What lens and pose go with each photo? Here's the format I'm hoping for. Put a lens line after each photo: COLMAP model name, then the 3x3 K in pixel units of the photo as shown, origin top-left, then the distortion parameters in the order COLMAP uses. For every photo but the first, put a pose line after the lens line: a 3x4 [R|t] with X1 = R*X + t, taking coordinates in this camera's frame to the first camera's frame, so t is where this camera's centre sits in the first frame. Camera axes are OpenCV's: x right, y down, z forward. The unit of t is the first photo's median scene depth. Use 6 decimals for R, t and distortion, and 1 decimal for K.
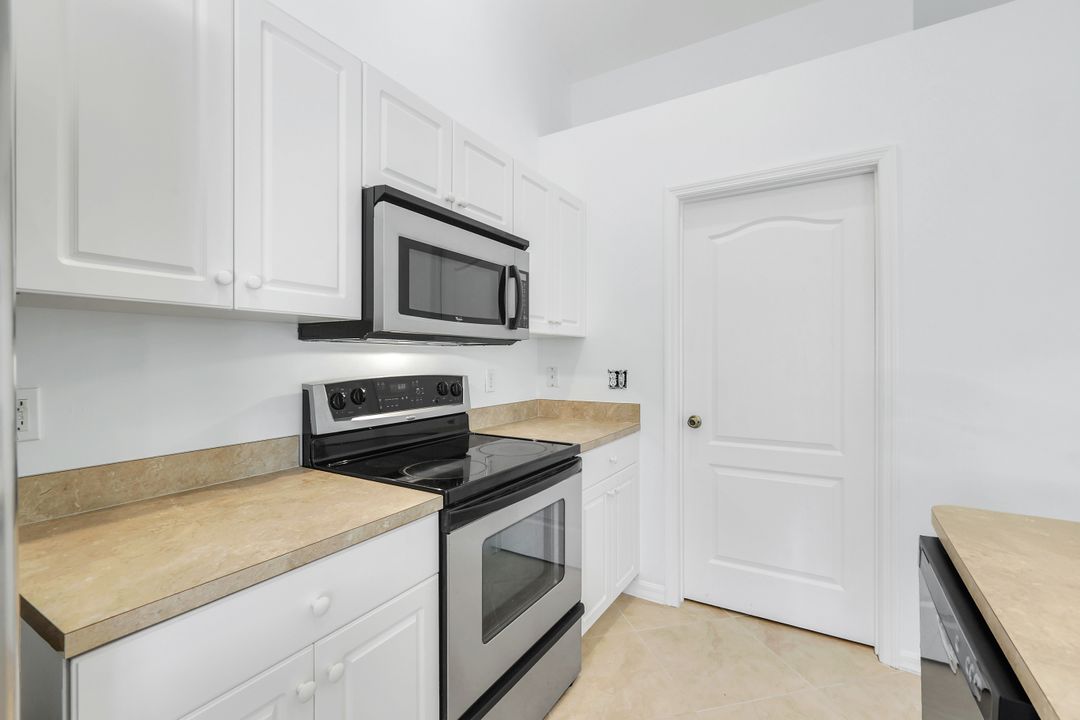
lens RADIAL K [[476.0, 0, 541.6], [0, 476.0, 355.2], [0, 0, 1]] dist [0.001446, 0.000015]
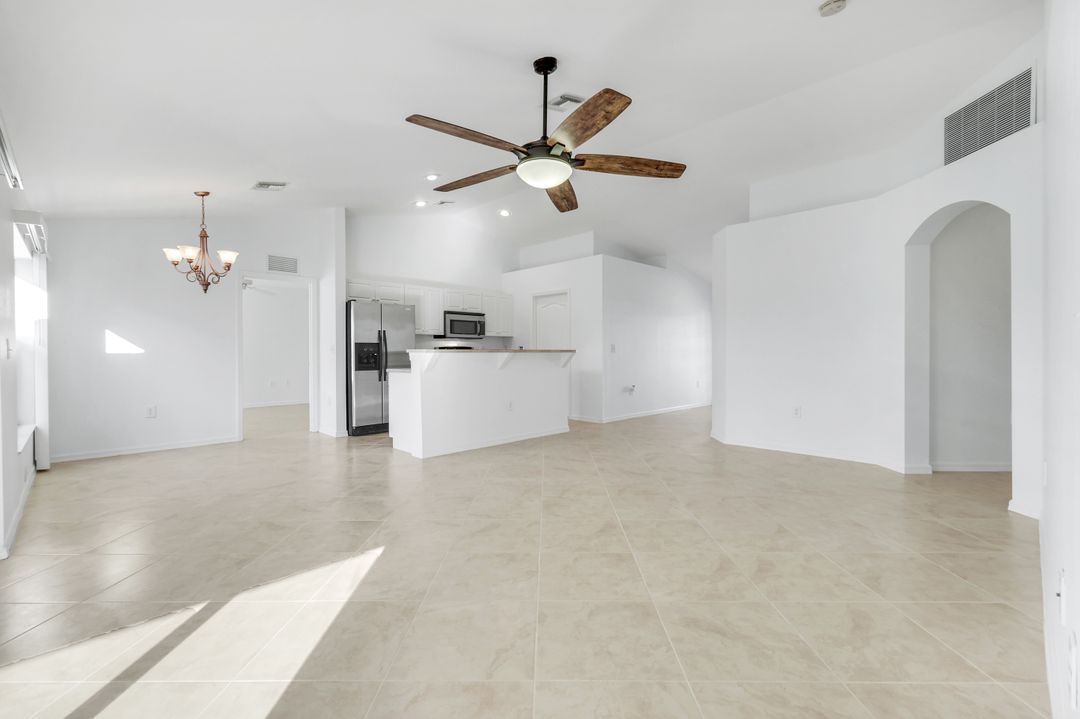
lens RADIAL K [[476.0, 0, 541.6], [0, 476.0, 354.7], [0, 0, 1]] dist [0.001446, 0.000015]
pose [[0.969407, 0.000237, -0.245458, 1.617154], [0.002336, 0.999945, 0.010188, 0.079755], [0.245447, -0.010450, 0.969354, -3.175119]]
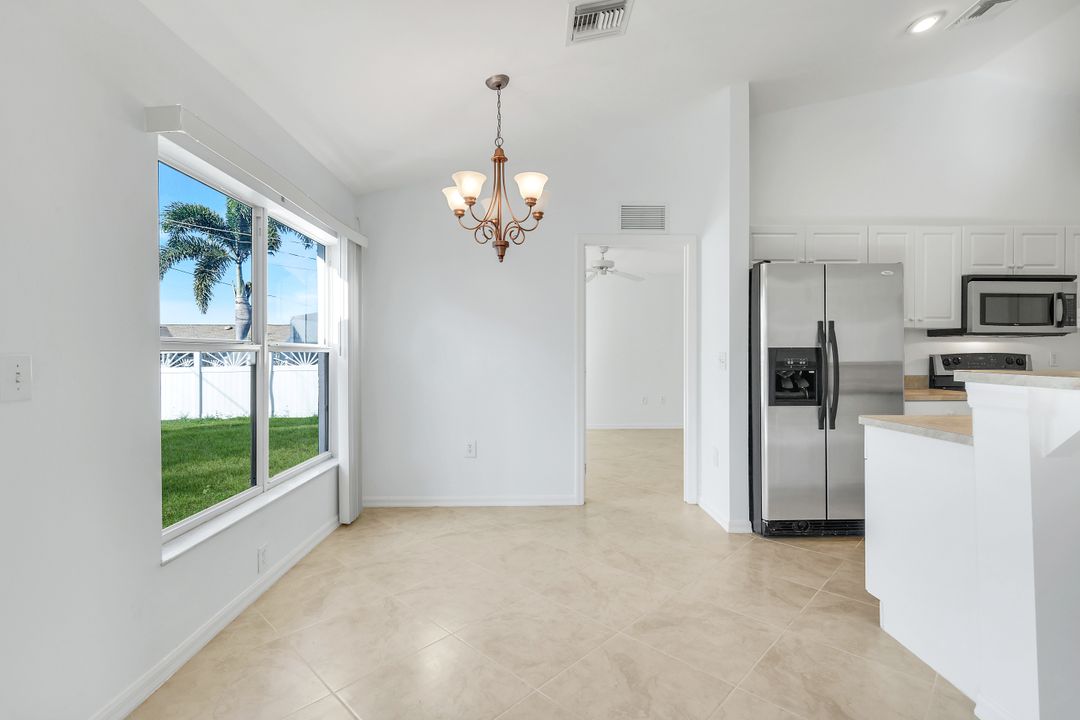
lens RADIAL K [[499.5, 0, 538.7], [0, 499.5, 353.2], [0, 0, 1]] dist [0.003371, -0.000108]
pose [[0.533480, 0.000153, -0.845813, 0.521958], [0.001637, 0.999998, 0.001214, 0.040649], [0.845811, -0.002032, 0.533479, -1.793707]]
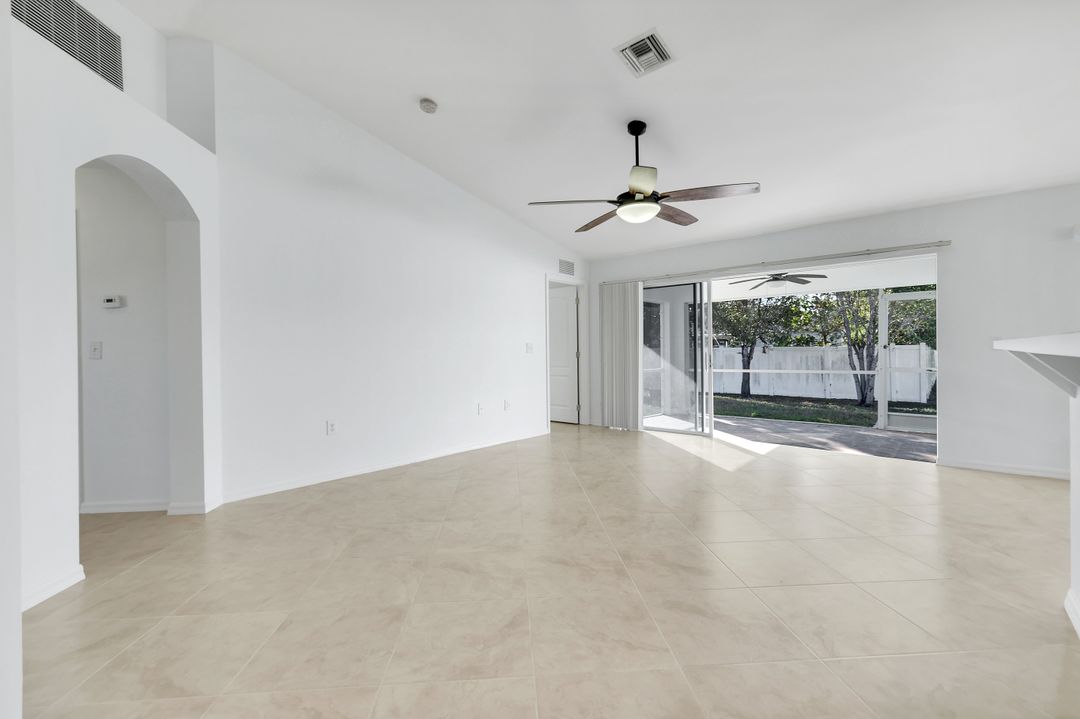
lens RADIAL K [[470.2, 0, 539.0], [0, 470.2, 352.6], [0, 0, 1]] dist [0.002157, 0.000274]
pose [[-0.985342, 0.013918, 0.170023, 1.307017], [0.014021, 0.999902, -0.000596, 0.090649], [-0.170014, 0.001796, -0.985440, 0.646434]]
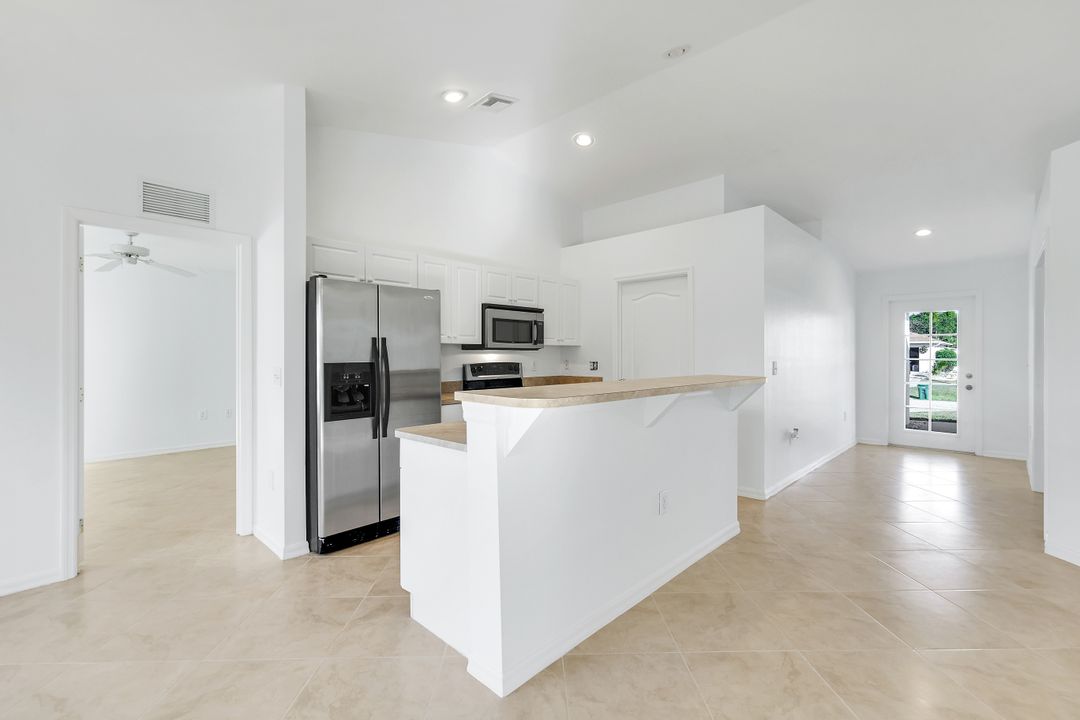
lens RADIAL K [[476.0, 0, 541.6], [0, 476.0, 355.2], [0, 0, 1]] dist [0.001446, 0.000015]
pose [[0.976408, 0.000874, -0.215930, 0.565890], [0.000527, 0.999979, 0.006429, -0.014133], [0.215931, -0.006391, 0.976388, -1.629283]]
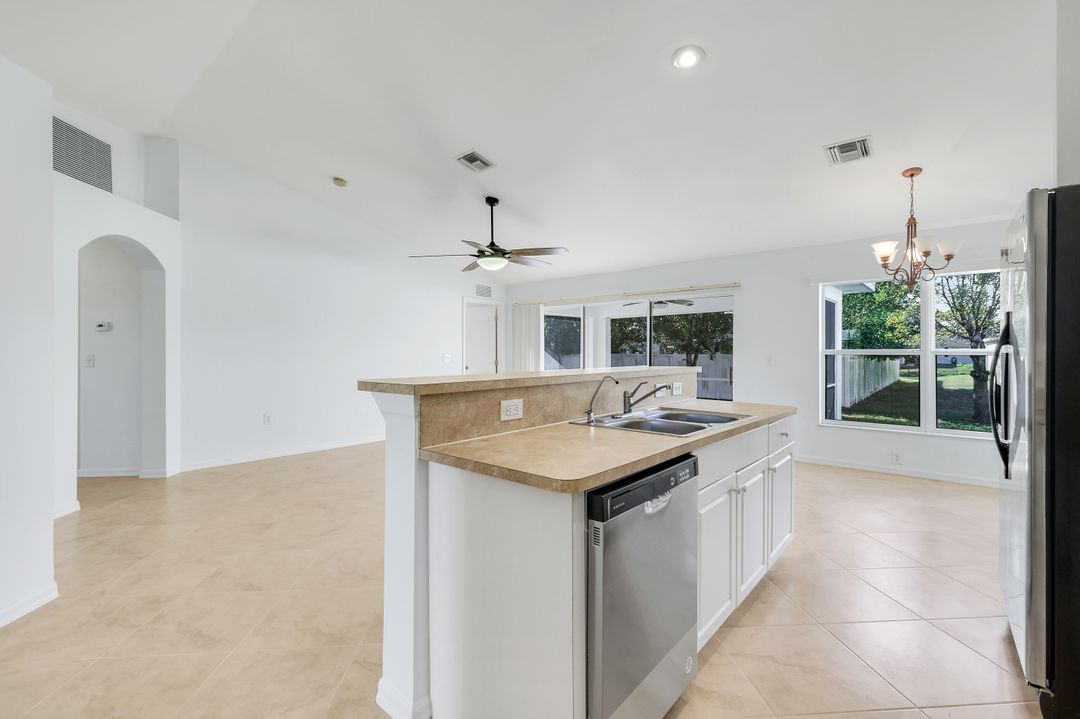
lens RADIAL K [[470.2, 0, 539.0], [0, 470.2, 352.6], [0, 0, 1]] dist [0.002157, 0.000274]
pose [[-0.985991, 0.002462, 0.166780, 0.455661], [0.001845, 0.999991, -0.003853, 0.024953], [-0.166788, -0.003491, -0.985987, 1.274185]]
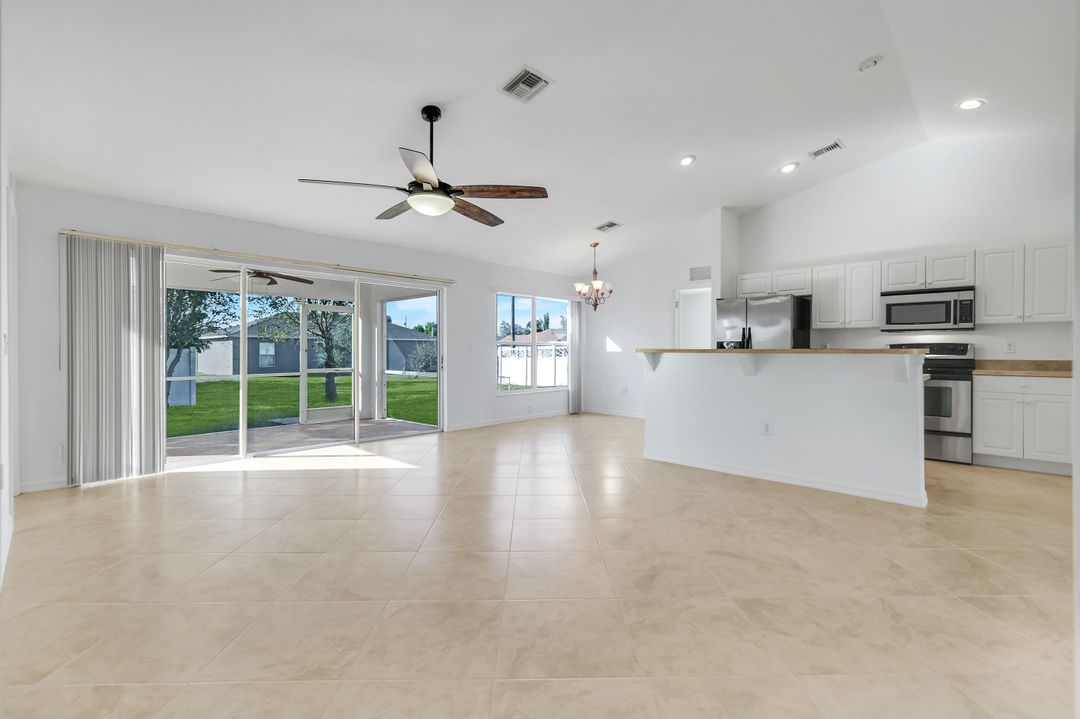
lens RADIAL K [[476.0, 0, 541.6], [0, 476.0, 354.7], [0, 0, 1]] dist [0.001446, 0.000015]
pose [[-0.219269, 0.009311, -0.975620, 3.088725], [0.003063, 0.999956, 0.008854, 0.083968], [0.975660, -0.001047, -0.219288, -0.645652]]
